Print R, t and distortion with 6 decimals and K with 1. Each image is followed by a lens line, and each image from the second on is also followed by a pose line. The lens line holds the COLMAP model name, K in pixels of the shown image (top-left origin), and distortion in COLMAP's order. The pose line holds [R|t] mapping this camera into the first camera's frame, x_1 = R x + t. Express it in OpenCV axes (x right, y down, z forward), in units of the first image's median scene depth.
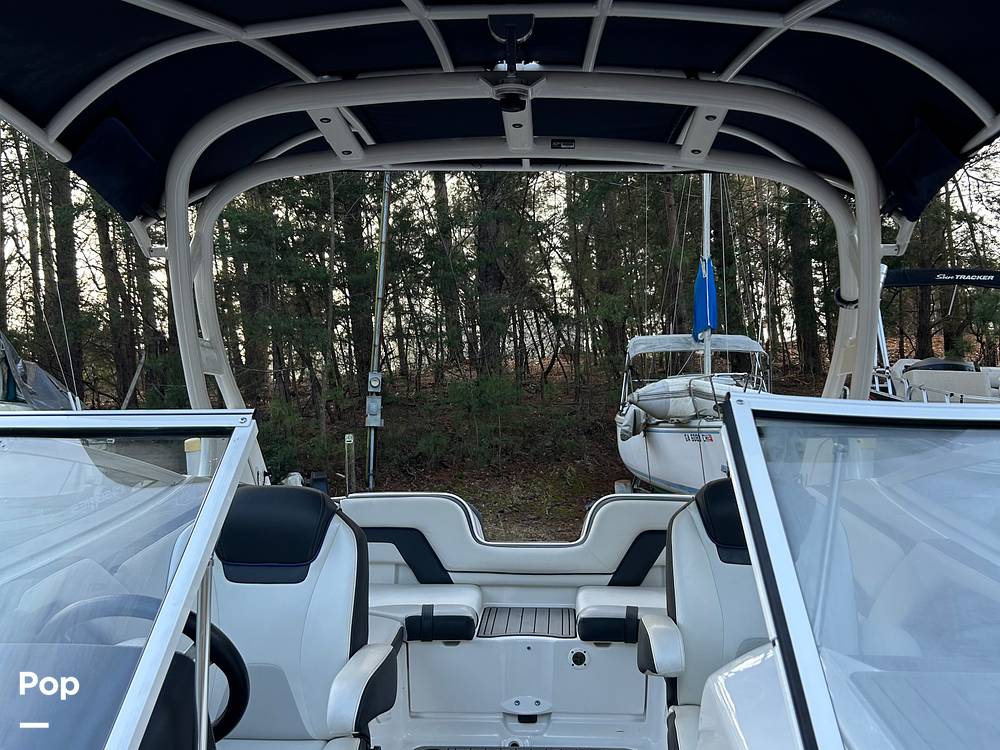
lens RADIAL K [[969.0, 0, 517.7], [0, 969.0, 363.6], [0, 0, 1]] dist [0.102619, -0.224524]
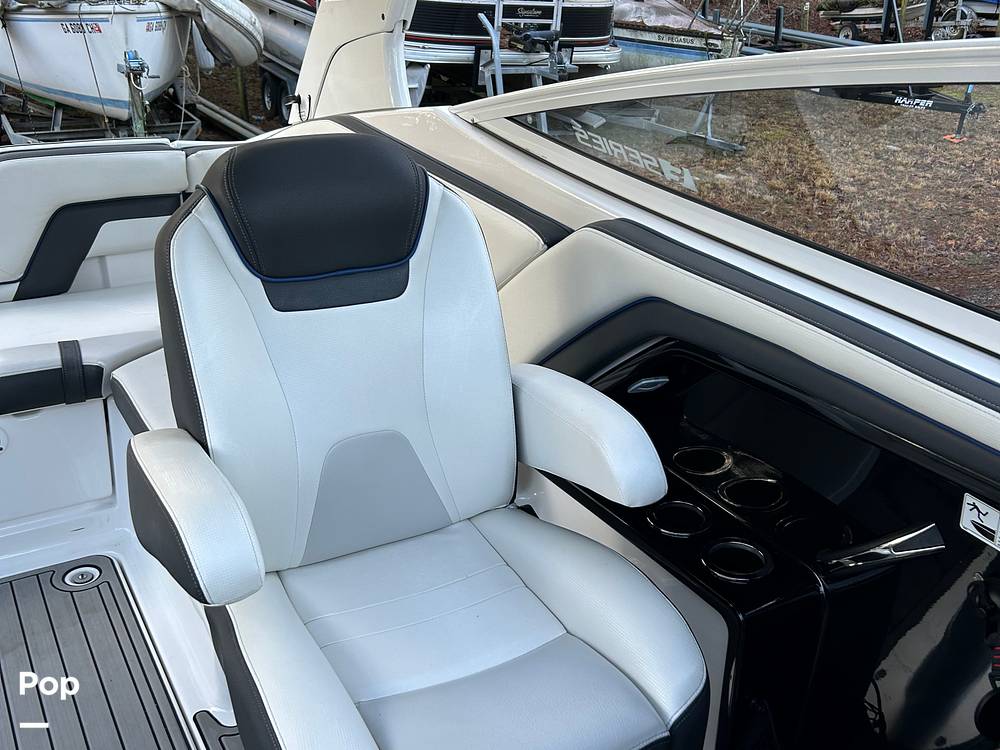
lens RADIAL K [[1003.7, 0, 500.0], [0, 1003.7, 375.0], [0, 0, 1]] dist [0.009419, -0.004665]
pose [[0.840130, -0.193998, 0.506505, 0.030951], [-0.026560, 0.918011, 0.395665, 0.018476], [-0.541735, -0.345863, 0.766095, 0.510440]]
